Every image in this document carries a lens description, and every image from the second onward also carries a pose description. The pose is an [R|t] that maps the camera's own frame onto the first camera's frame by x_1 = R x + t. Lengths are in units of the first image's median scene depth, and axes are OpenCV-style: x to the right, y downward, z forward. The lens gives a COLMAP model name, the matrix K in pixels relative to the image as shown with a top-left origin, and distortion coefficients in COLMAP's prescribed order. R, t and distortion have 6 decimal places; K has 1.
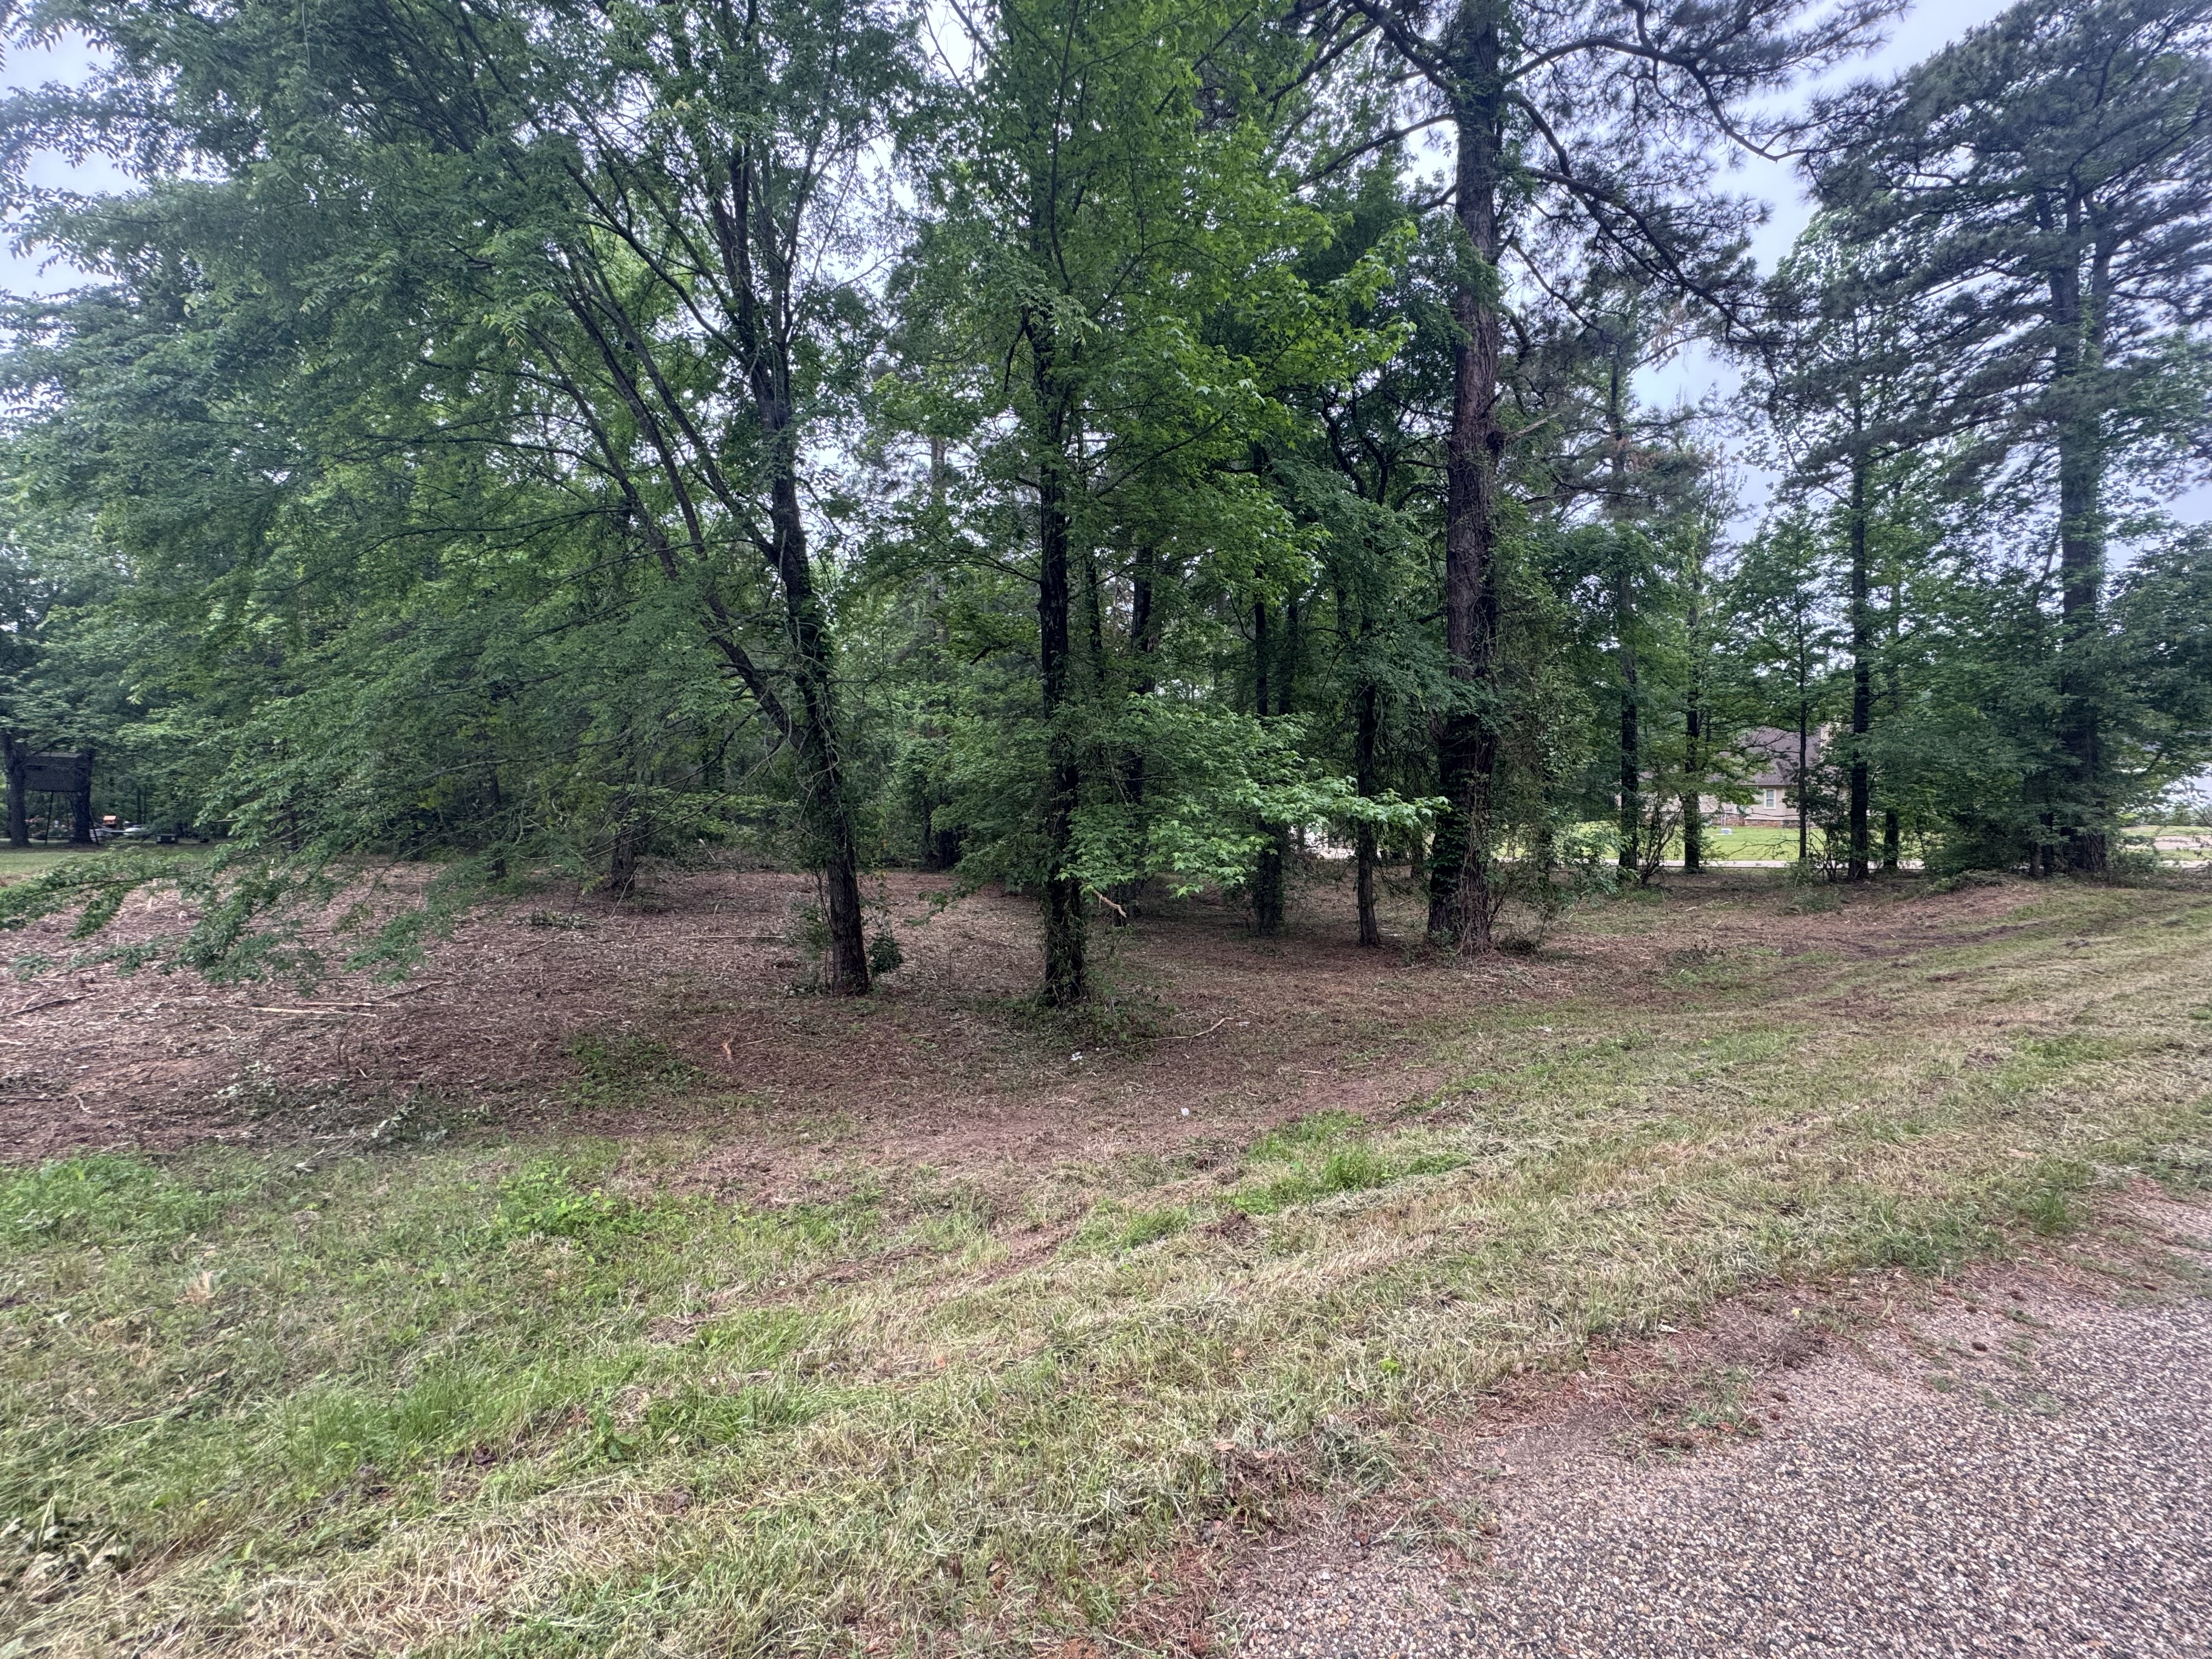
lens RADIAL K [[874.4, 0, 1106.0], [0, 874.4, 829.5], [0, 0, 1]] dist [-0.001791, 0.000130]
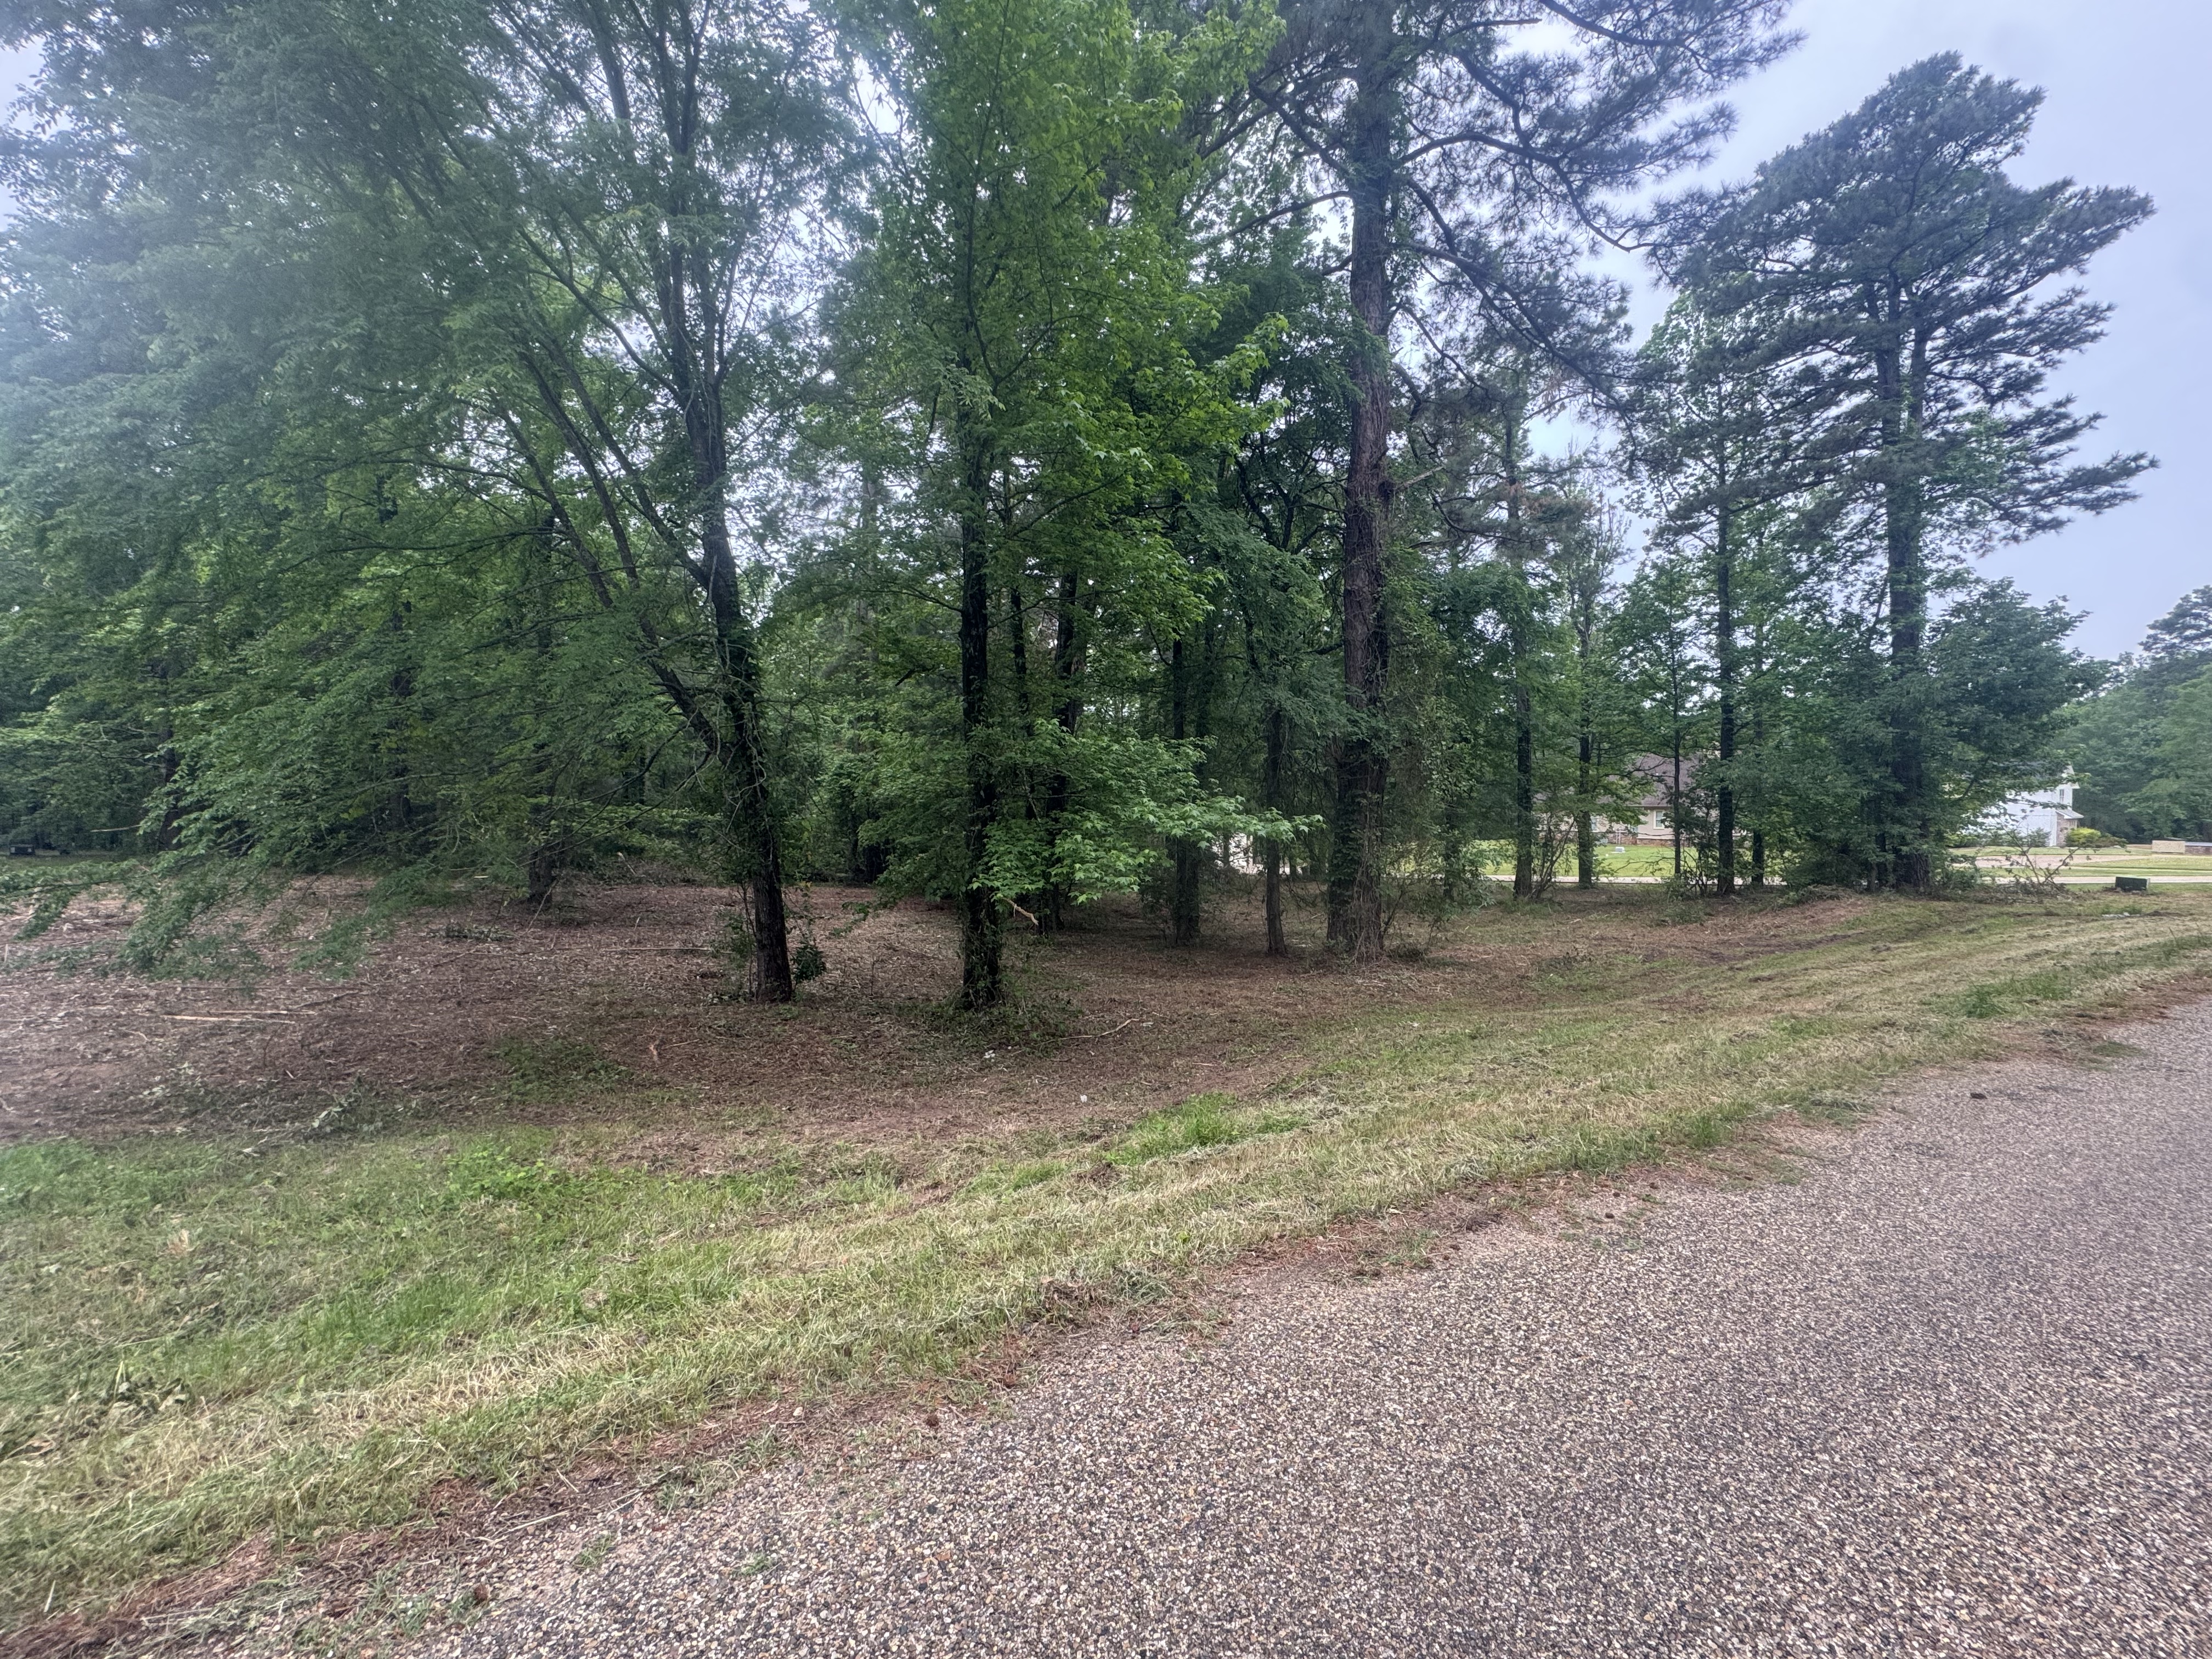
lens RADIAL K [[874.4, 0, 1106.0], [0, 874.4, 829.5], [0, 0, 1]] dist [-0.001791, 0.000130]
pose [[0.997032, 0.006263, 0.076731, 0.013469], [-0.004854, 0.999816, -0.018548, 0.001385], [-0.076833, 0.018120, 0.996879, -0.046882]]
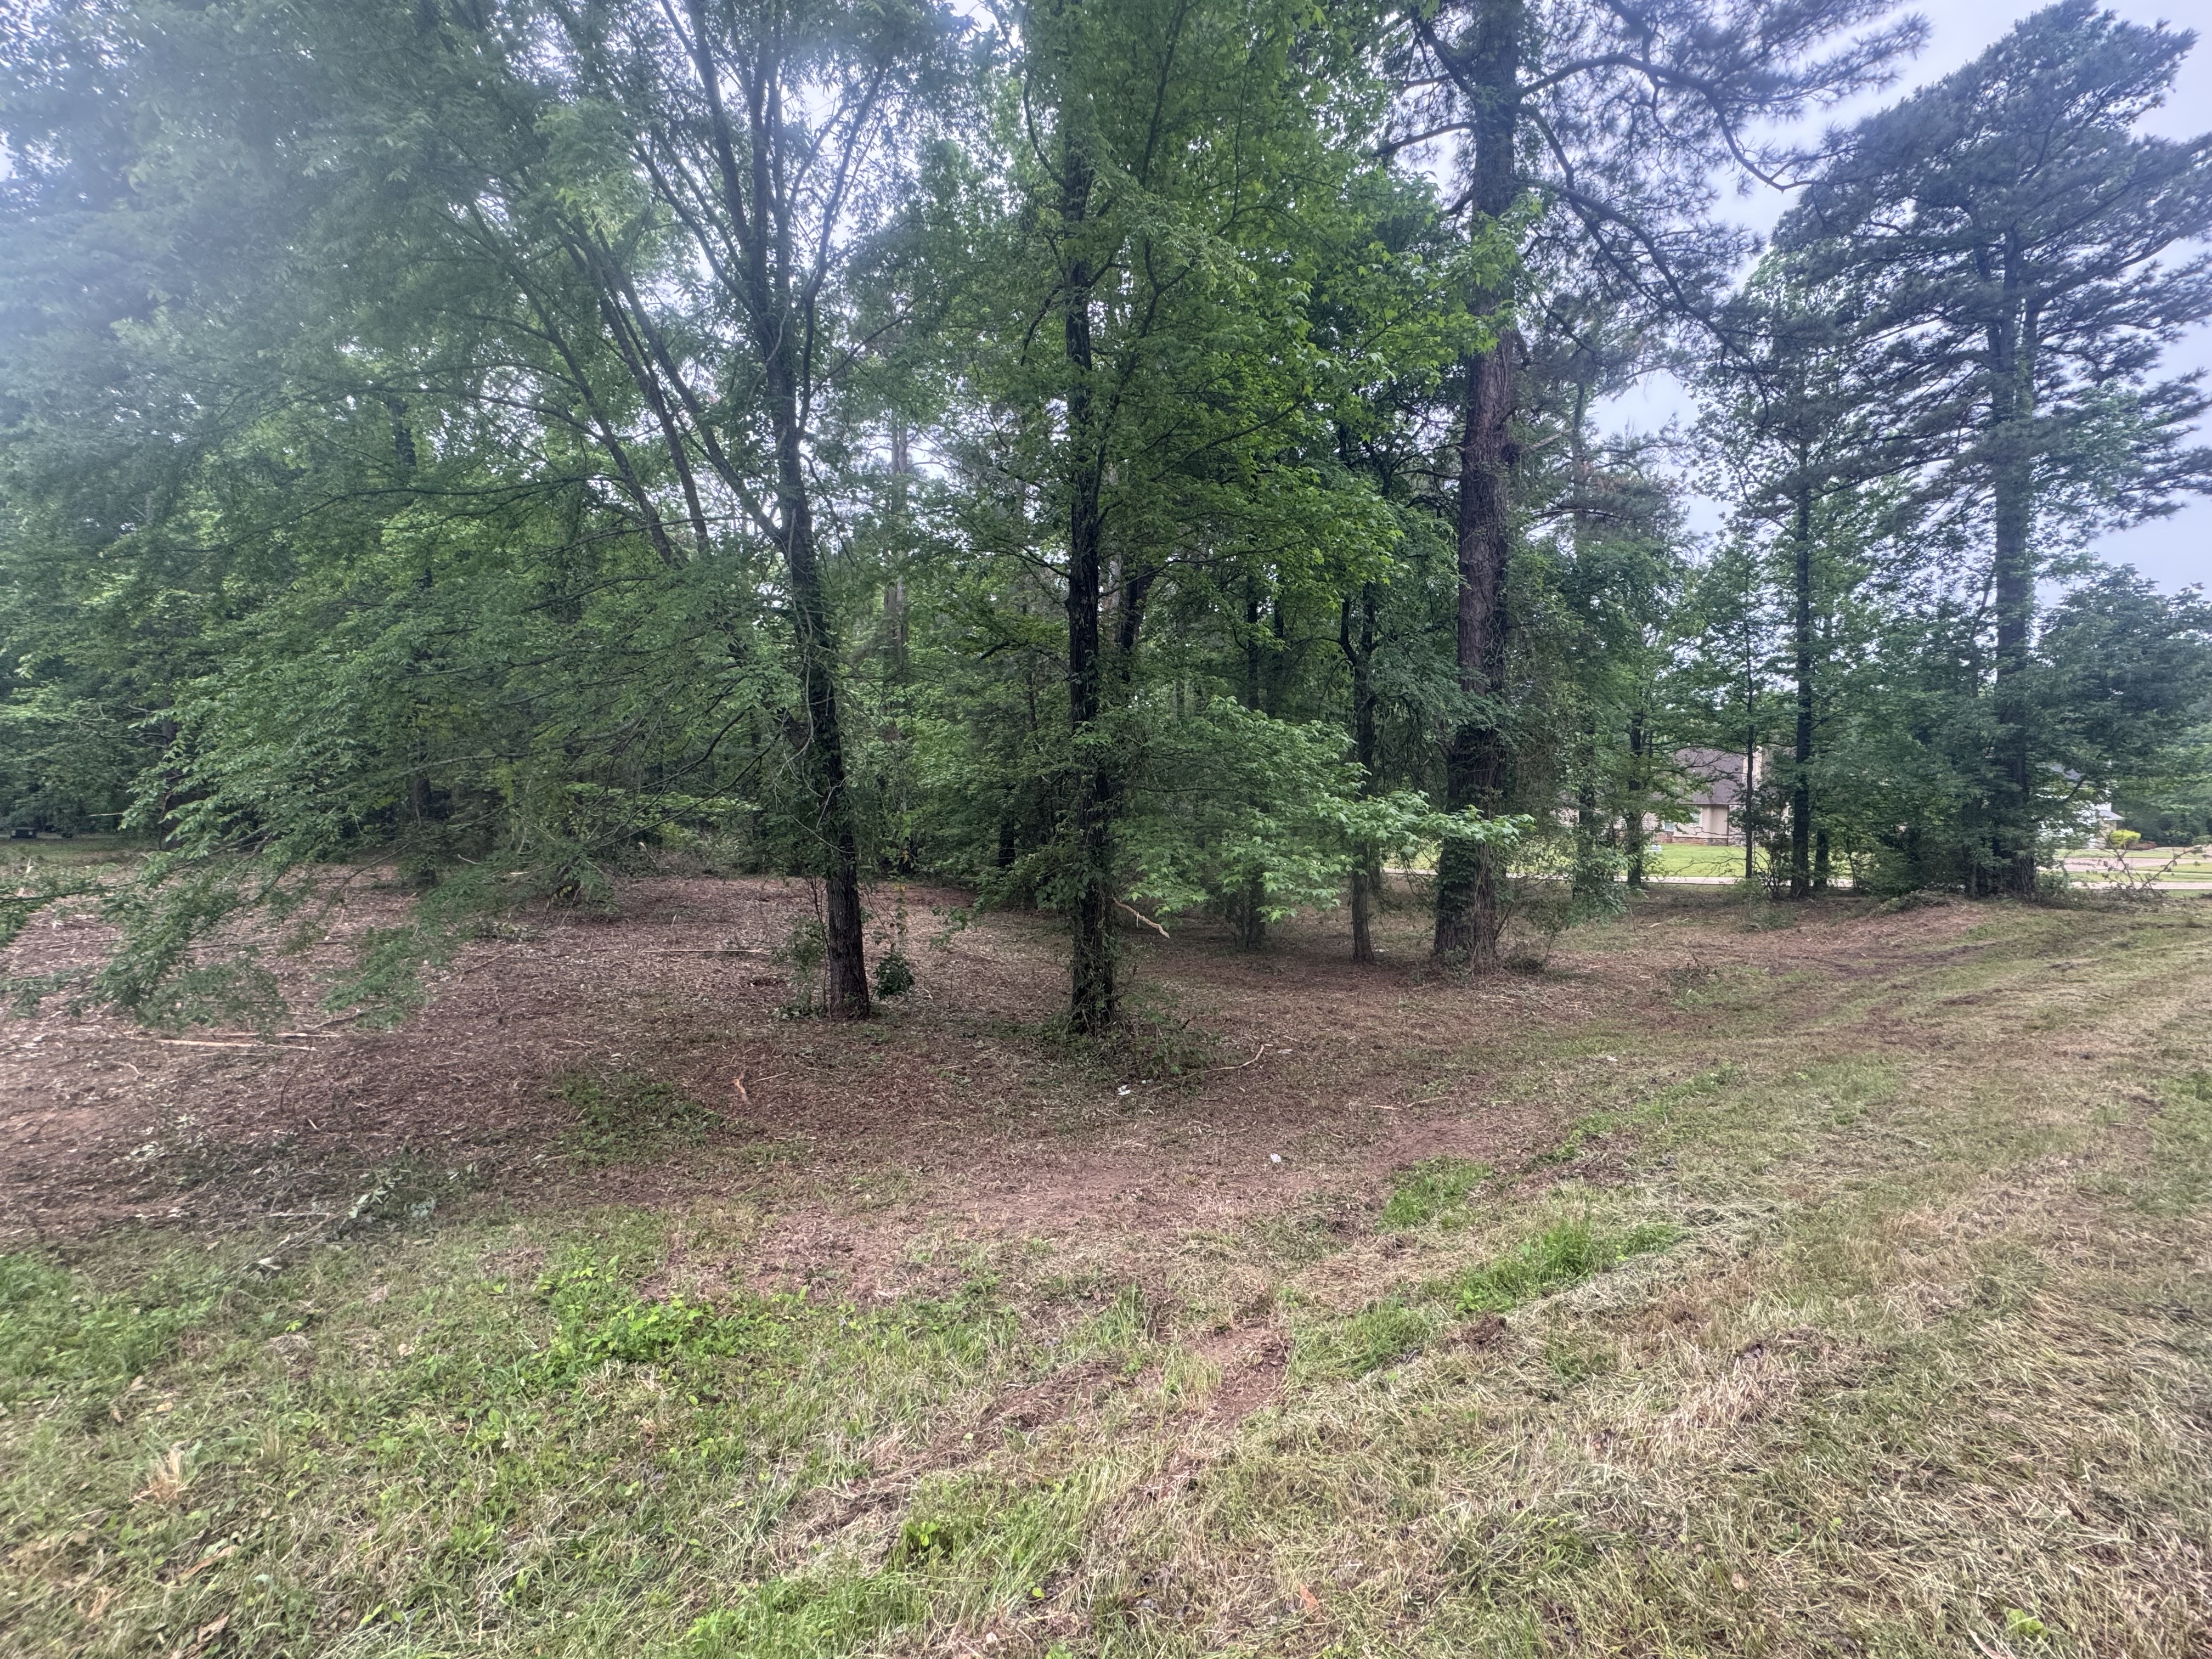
lens RADIAL K [[874.4, 0, 1106.0], [0, 874.4, 829.5], [0, 0, 1]] dist [-0.001791, 0.000130]
pose [[0.997164, 0.015150, 0.073723, -0.067035], [-0.014521, 0.999854, -0.009055, -0.003199], [-0.073850, 0.007959, 0.997238, 0.044920]]
